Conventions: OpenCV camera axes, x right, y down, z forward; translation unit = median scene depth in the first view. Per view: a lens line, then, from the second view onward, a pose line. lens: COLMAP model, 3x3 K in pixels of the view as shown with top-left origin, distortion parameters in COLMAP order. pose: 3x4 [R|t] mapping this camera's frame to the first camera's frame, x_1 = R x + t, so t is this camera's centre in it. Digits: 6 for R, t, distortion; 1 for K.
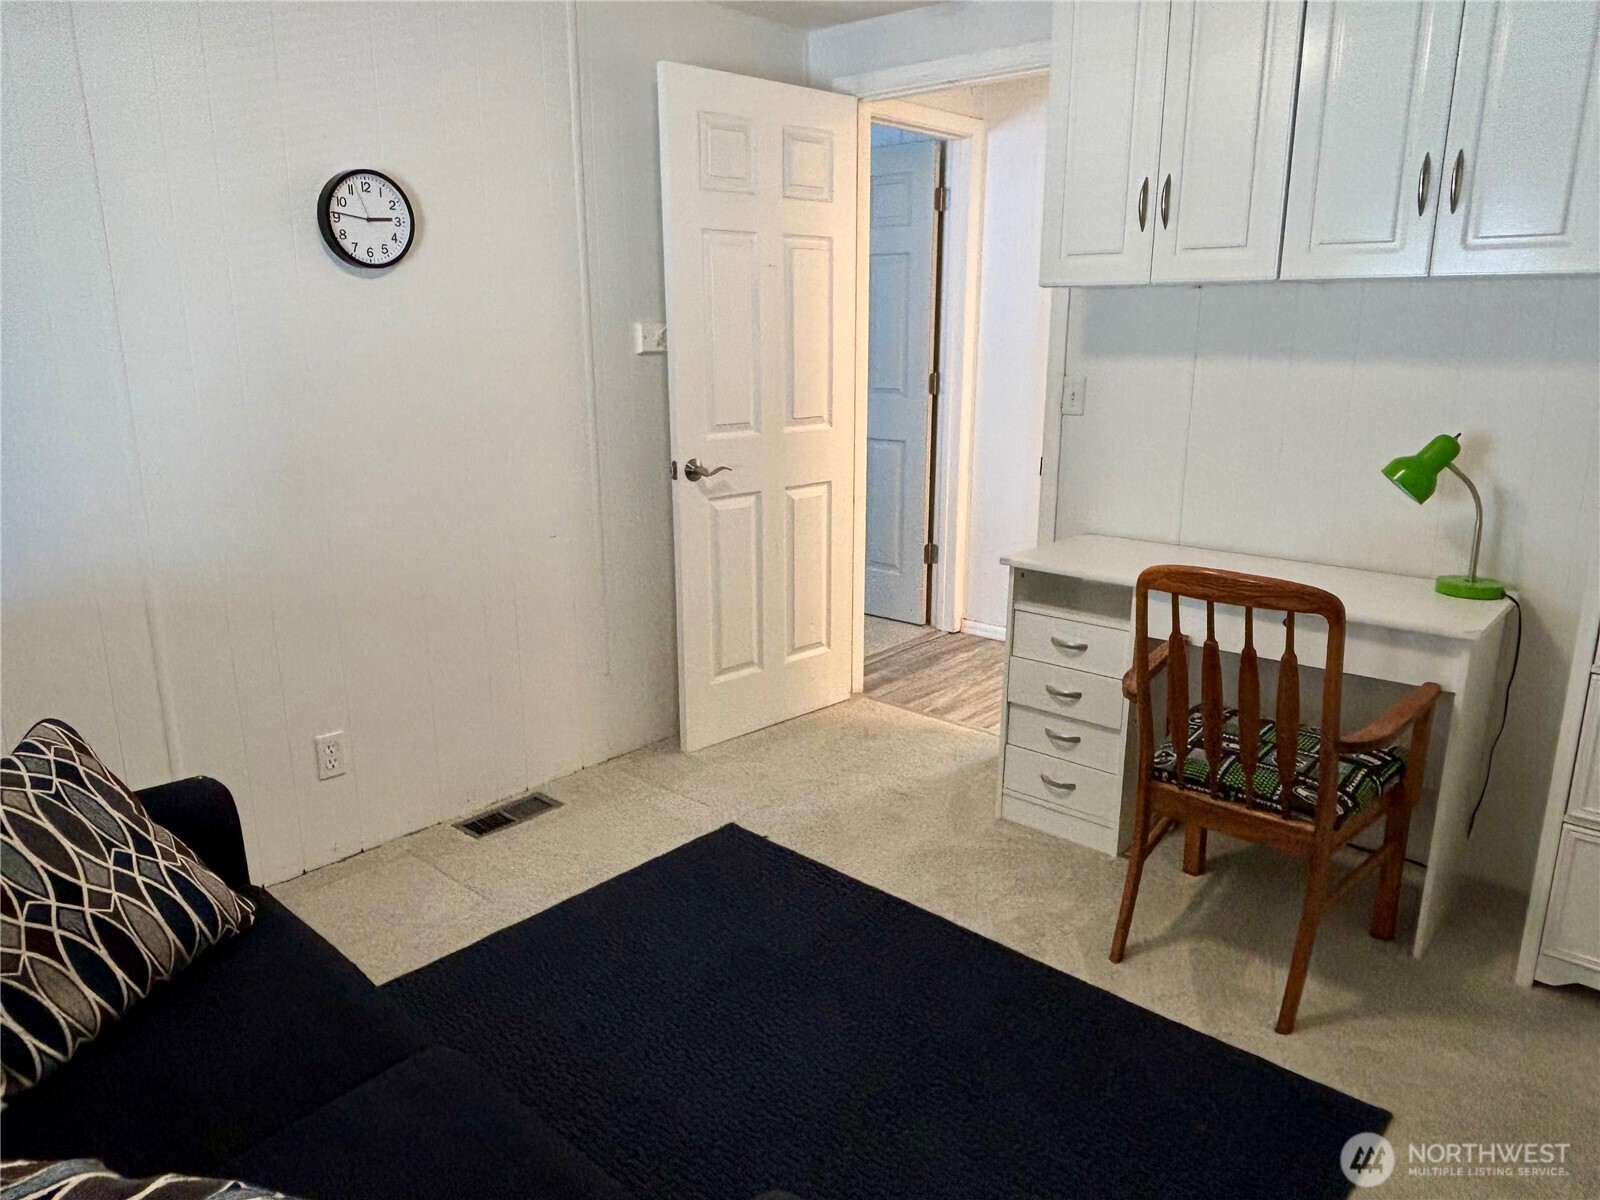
lens RADIAL K [[1143.4, 0, 796.2], [0, 1143.4, 605.1], [0, 0, 1]] dist [-0.005514, -0.011712]
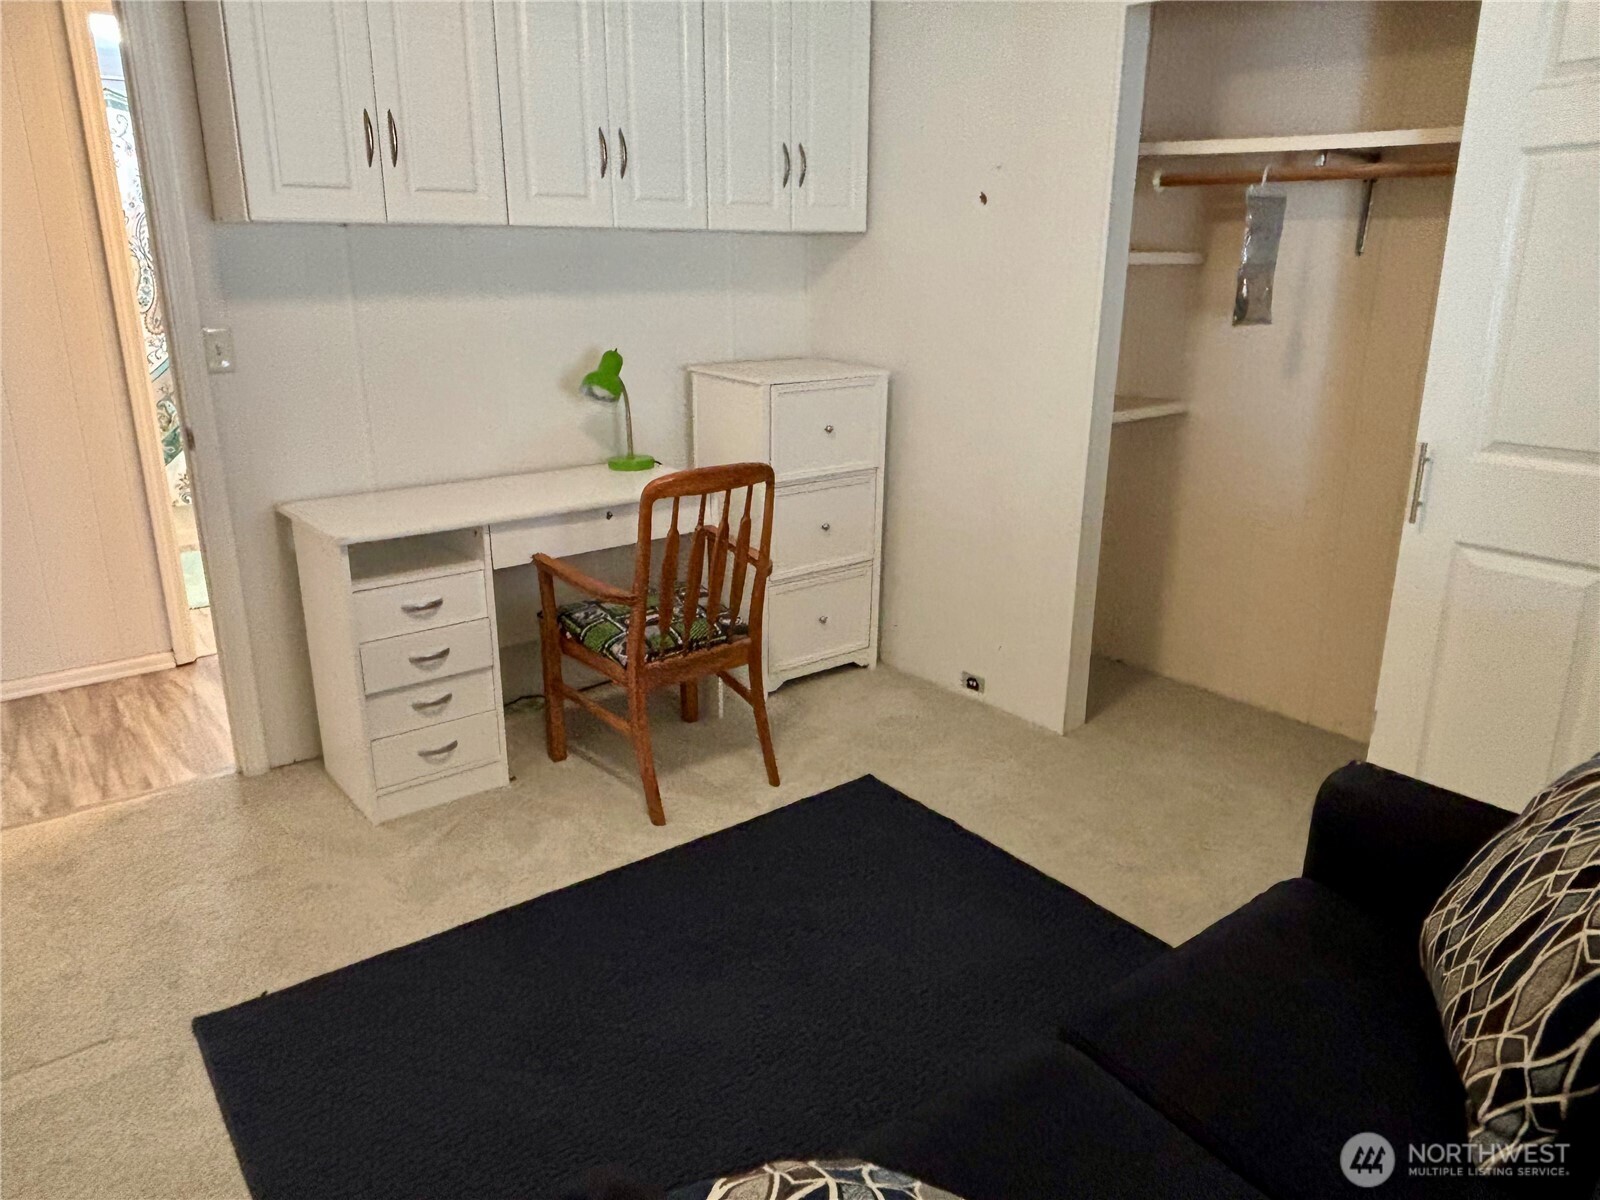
lens RADIAL K [[1083.1, 0, 796.4], [0, 1083.1, 597.7], [0, 0, 1]] dist [0.043404, -0.065191]
pose [[0.138553, -0.288262, 0.947475, -0.595809], [0.239902, 0.937978, 0.250291, -0.129000], [-0.960859, 0.192622, 0.199114, 0.532427]]
